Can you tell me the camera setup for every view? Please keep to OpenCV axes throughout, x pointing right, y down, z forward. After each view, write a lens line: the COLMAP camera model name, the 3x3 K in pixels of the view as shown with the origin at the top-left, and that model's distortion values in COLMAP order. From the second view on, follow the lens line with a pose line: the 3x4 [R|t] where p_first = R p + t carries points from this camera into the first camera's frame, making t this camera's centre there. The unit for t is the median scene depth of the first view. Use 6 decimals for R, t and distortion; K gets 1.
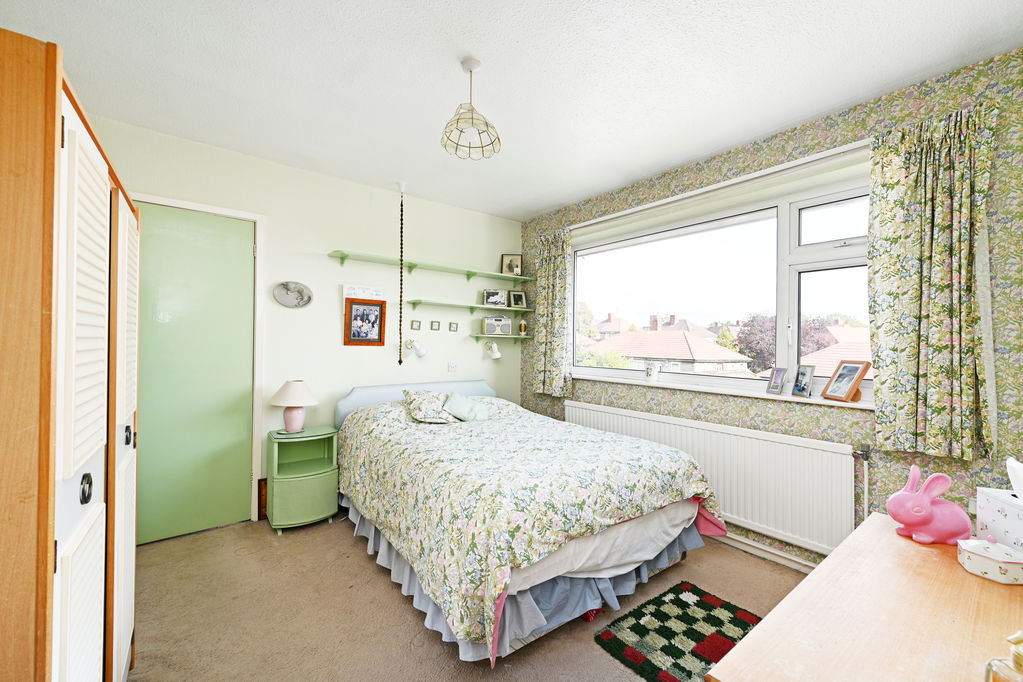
lens RADIAL K [[409.6, 0, 511.5], [0, 409.6, 341.0], [0, 0, 1]] dist [-0.000203, -0.000002]
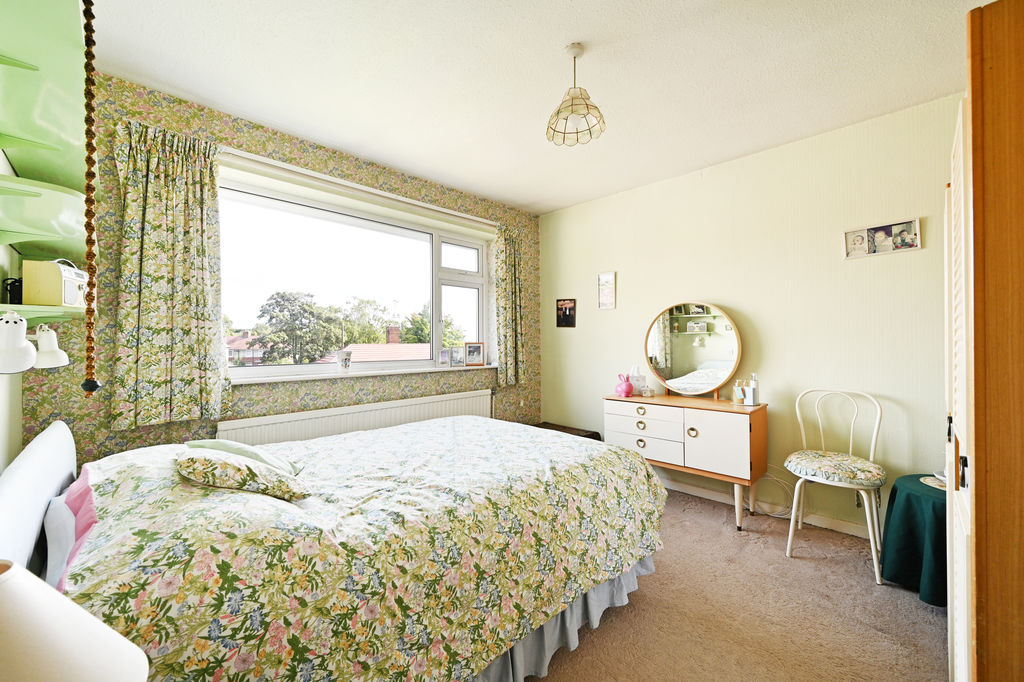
lens RADIAL K [[400.0, 0, 511.9], [0, 400.0, 337.8], [0, 0, 1]] dist [-0.000963, -0.000048]
pose [[-0.117272, -0.006829, 0.993076, -0.717388], [-0.003767, 0.999972, 0.006432, 0.013963], [-0.993093, -0.002986, -0.117295, 0.864885]]
